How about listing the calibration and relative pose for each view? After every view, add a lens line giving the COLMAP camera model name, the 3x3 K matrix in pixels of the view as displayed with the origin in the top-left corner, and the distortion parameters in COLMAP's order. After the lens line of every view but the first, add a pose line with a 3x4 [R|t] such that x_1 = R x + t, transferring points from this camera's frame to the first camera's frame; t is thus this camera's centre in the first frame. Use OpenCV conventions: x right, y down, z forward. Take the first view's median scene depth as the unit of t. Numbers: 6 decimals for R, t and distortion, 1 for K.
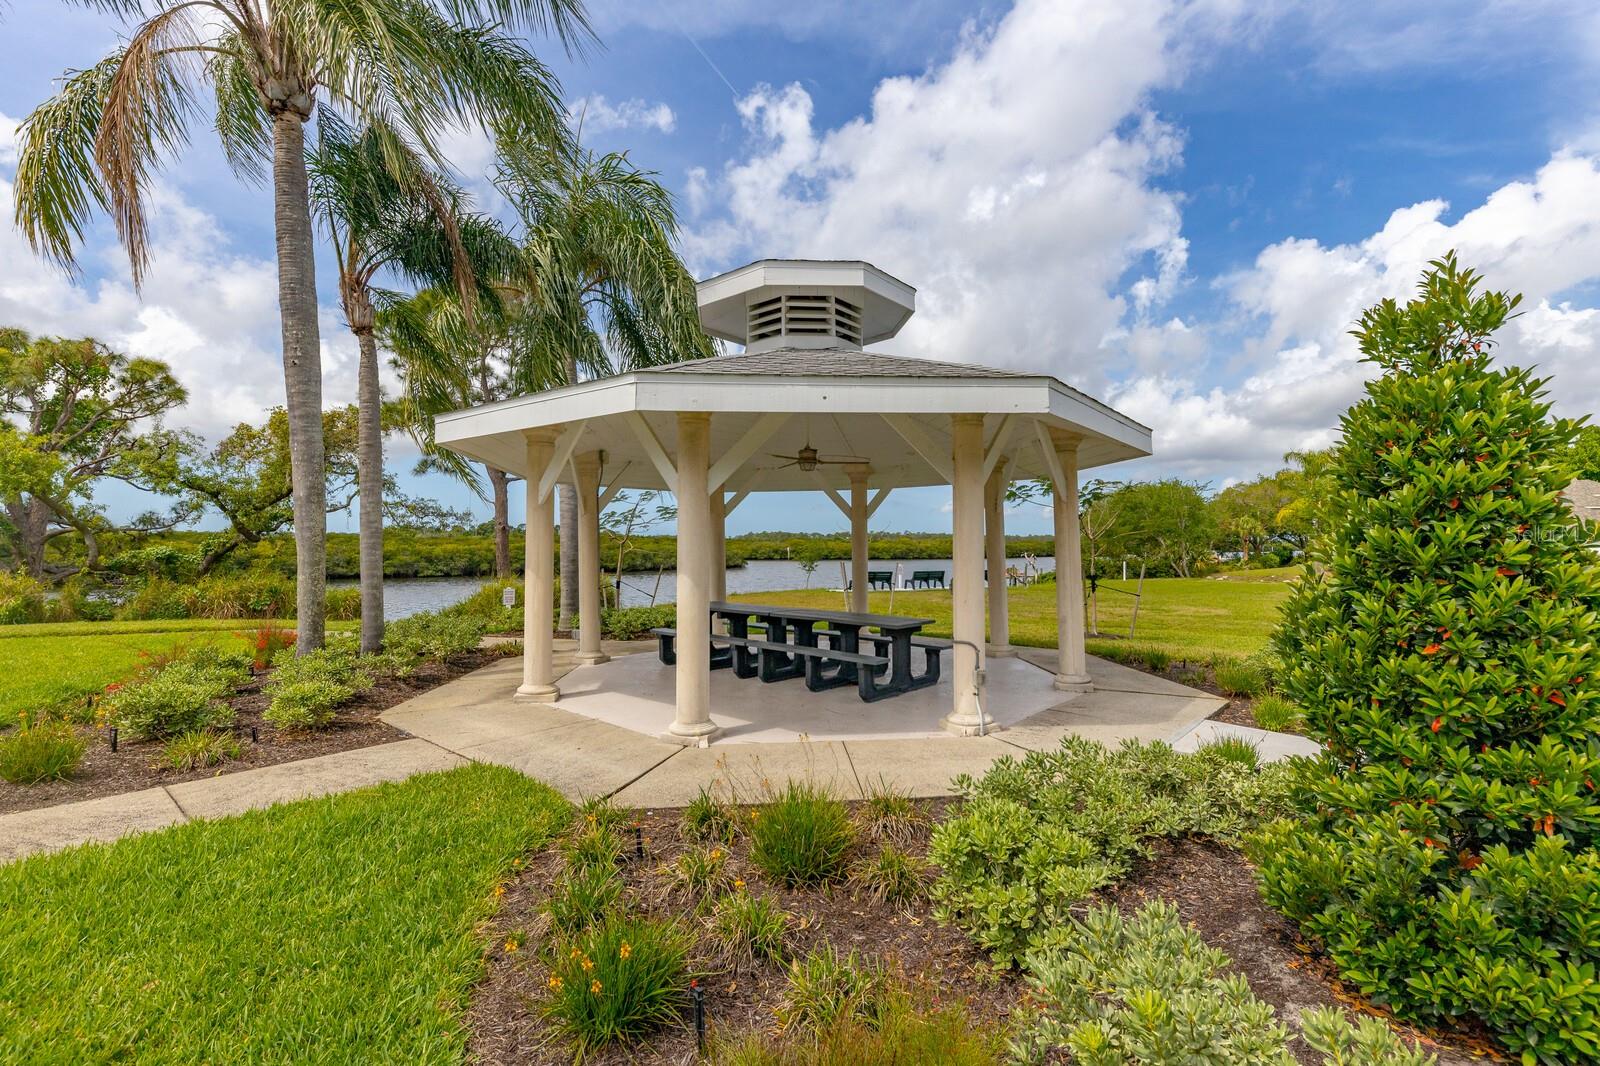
lens RADIAL K [[703.8, 0, 840.0], [0, 703.8, 538.6], [0, 0, 1]] dist [0.019848, -0.012260]
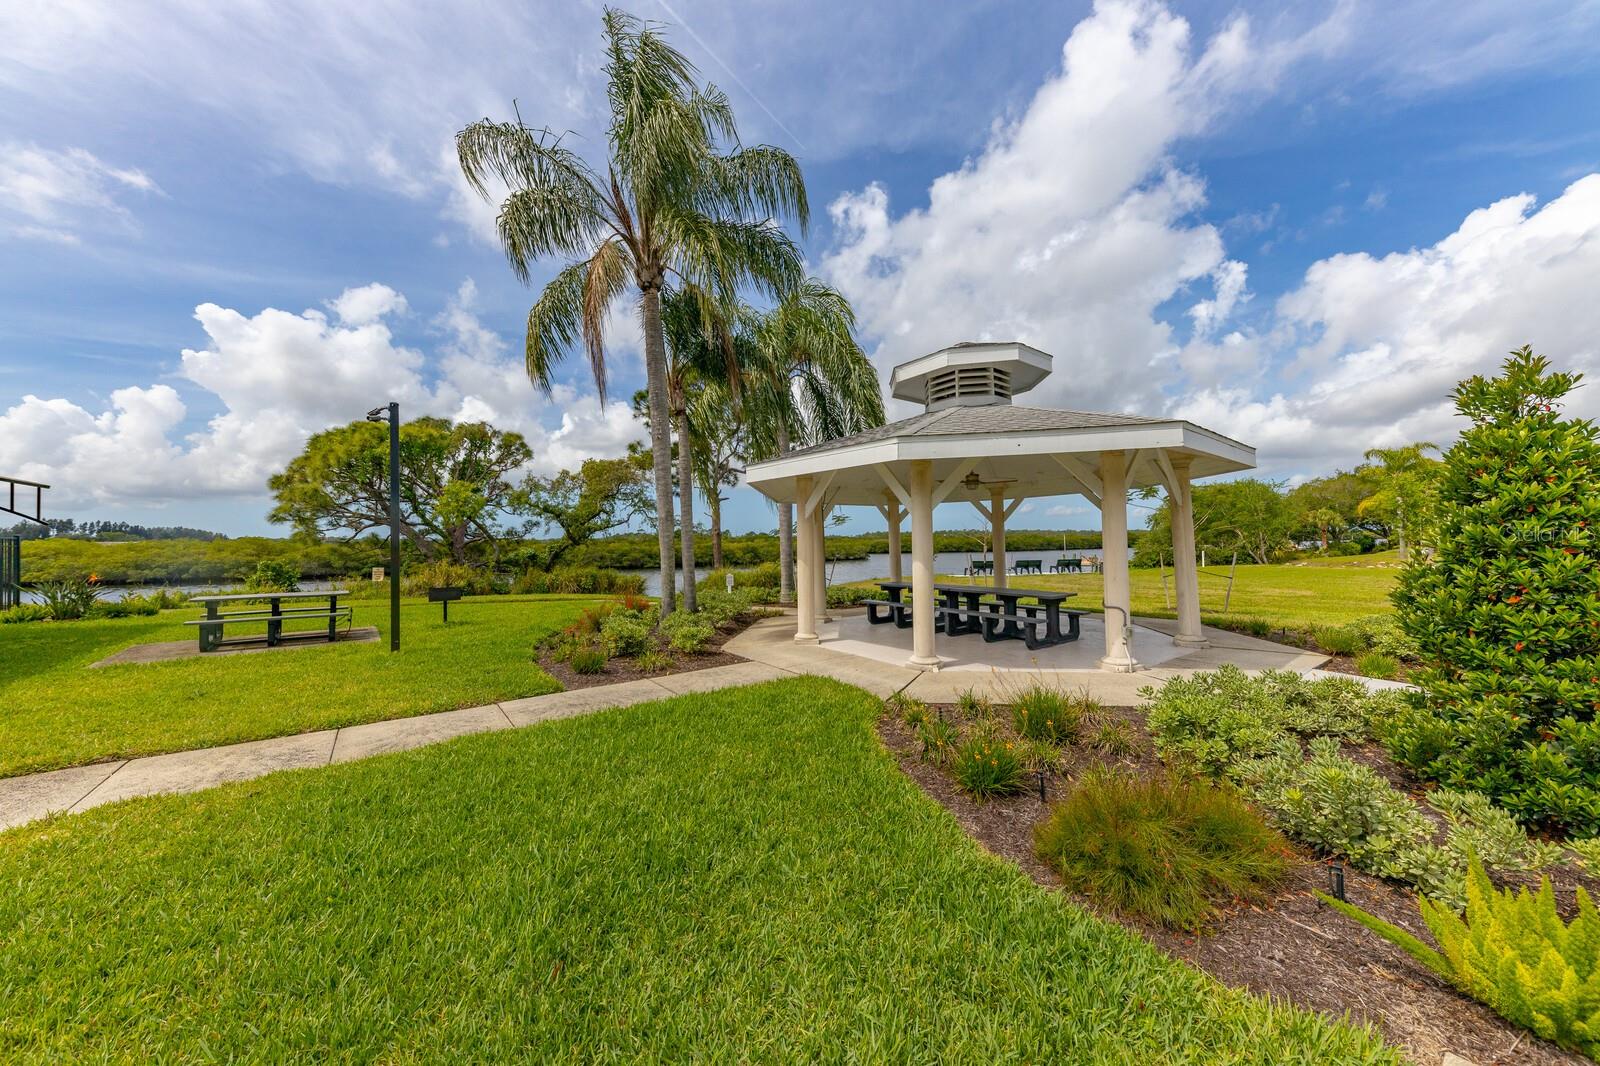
lens RADIAL K [[548.1, 0, 807.3], [0, 548.1, 534.4], [0, 0, 1]] dist [0.007843, -0.003527]
pose [[0.973624, -0.019488, -0.227324, -0.170496], [0.018498, 0.999808, -0.006485, -0.005590], [0.227407, 0.002109, 0.973798, -0.223549]]
